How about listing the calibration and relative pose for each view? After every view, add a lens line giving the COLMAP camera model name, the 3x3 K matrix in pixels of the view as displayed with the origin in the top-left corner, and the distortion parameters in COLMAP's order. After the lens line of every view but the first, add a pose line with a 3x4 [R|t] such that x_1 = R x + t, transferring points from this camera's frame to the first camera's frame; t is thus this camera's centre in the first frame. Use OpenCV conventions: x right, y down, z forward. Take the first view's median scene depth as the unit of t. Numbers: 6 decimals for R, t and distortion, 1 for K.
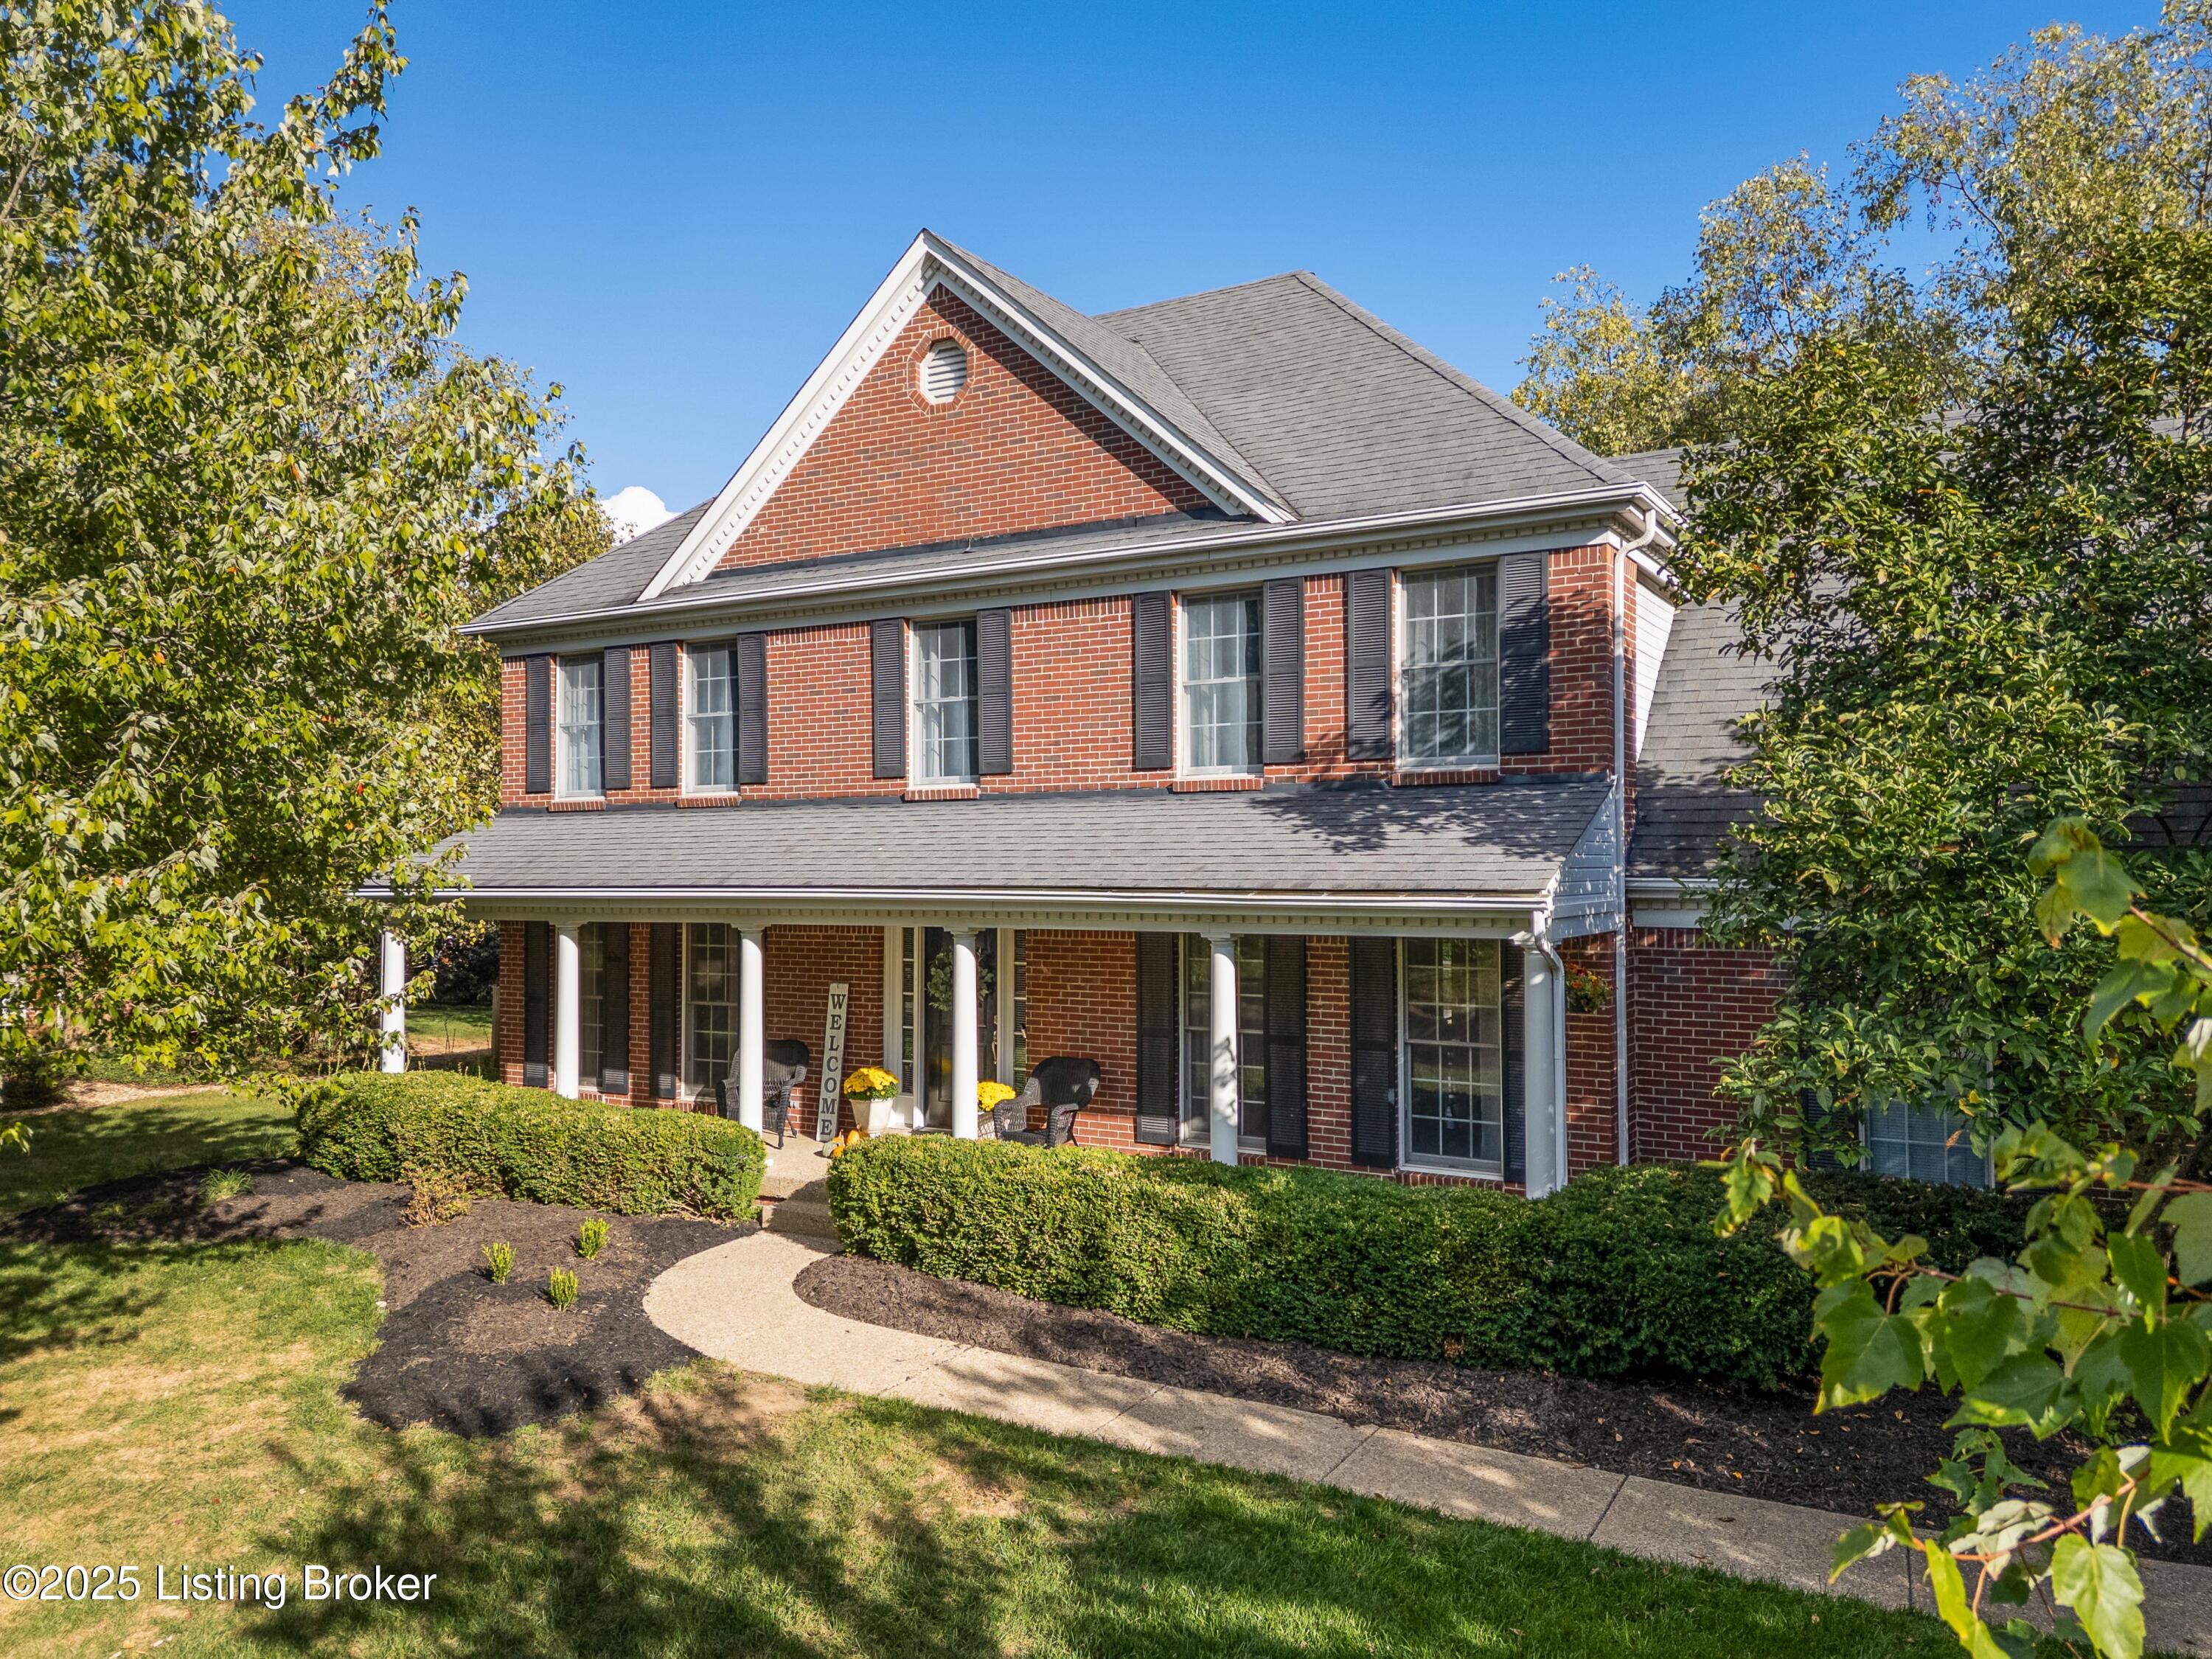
lens RADIAL K [[1490.2, 0, 1144.7], [0, 1490.2, 794.1], [0, 0, 1]] dist [0.006834, -0.000010]
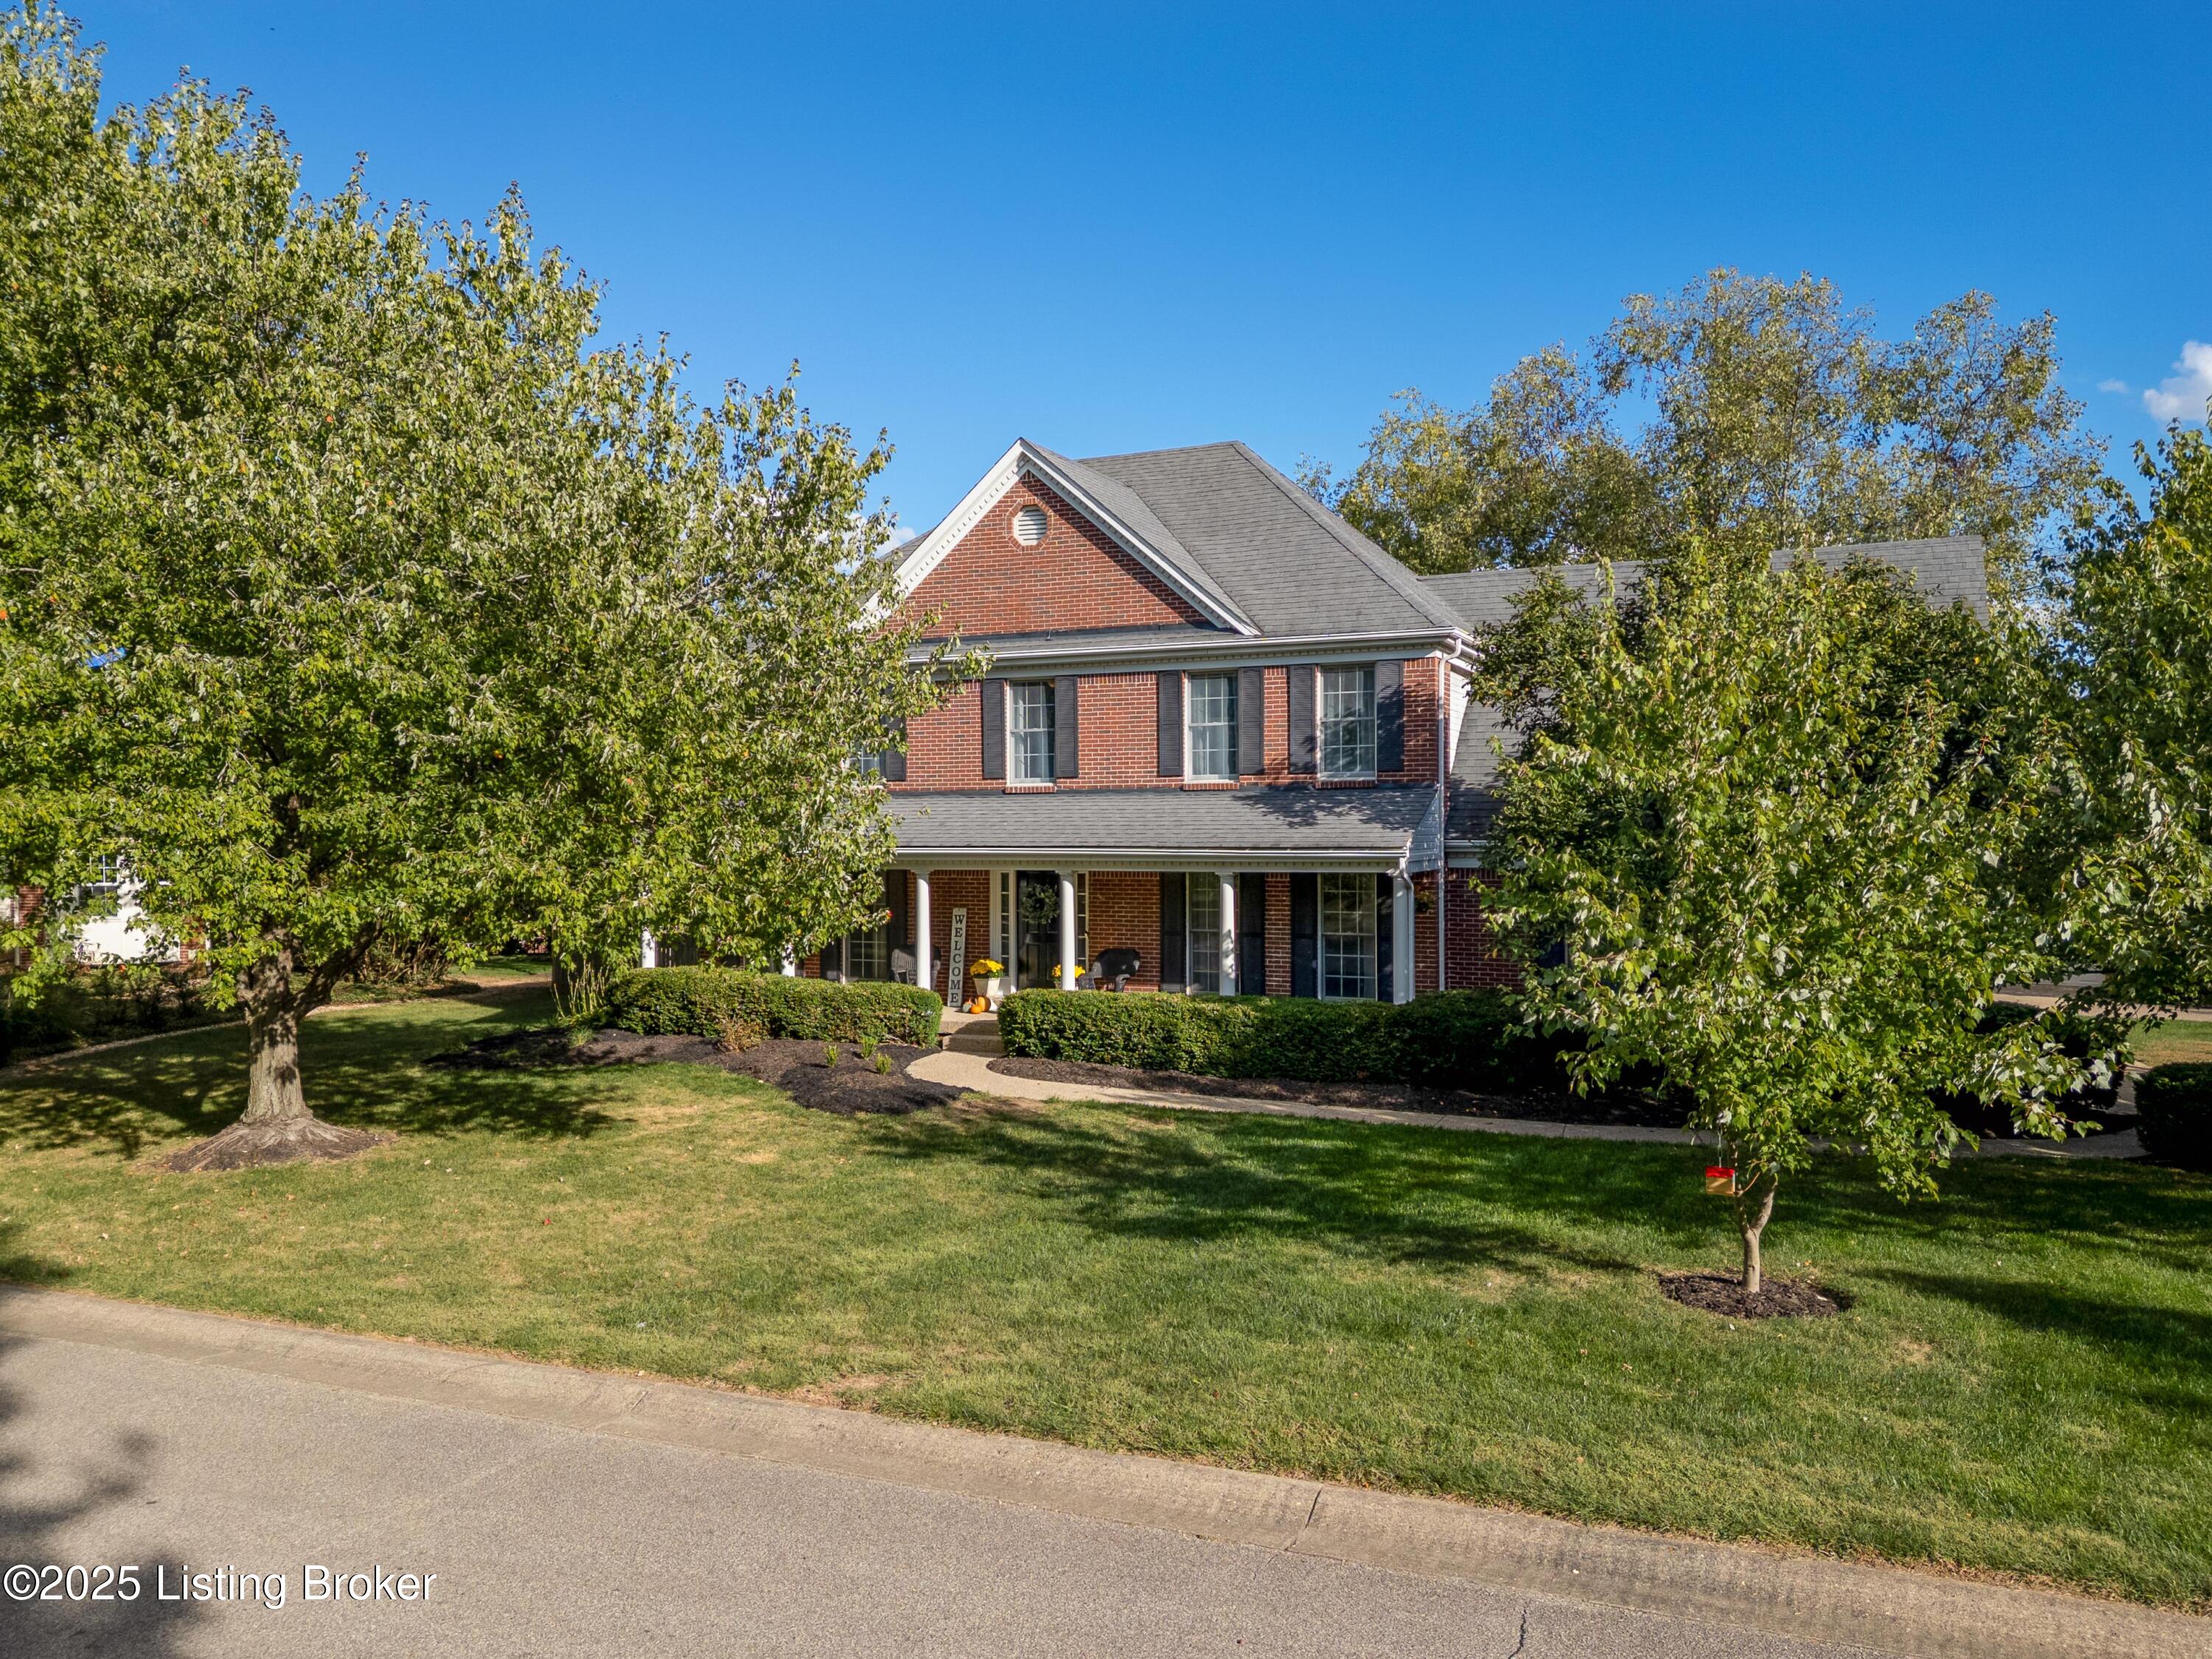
lens RADIAL K [[1562.7, 0, 1105.3], [0, 1562.7, 758.1], [0, 0, 1]] dist [0.008318, -0.000433]
pose [[0.994421, 0.004747, 0.105378, -0.275724], [-0.004931, 0.999987, 0.001485, -0.043361], [-0.105369, -0.001997, 0.994431, -0.810747]]
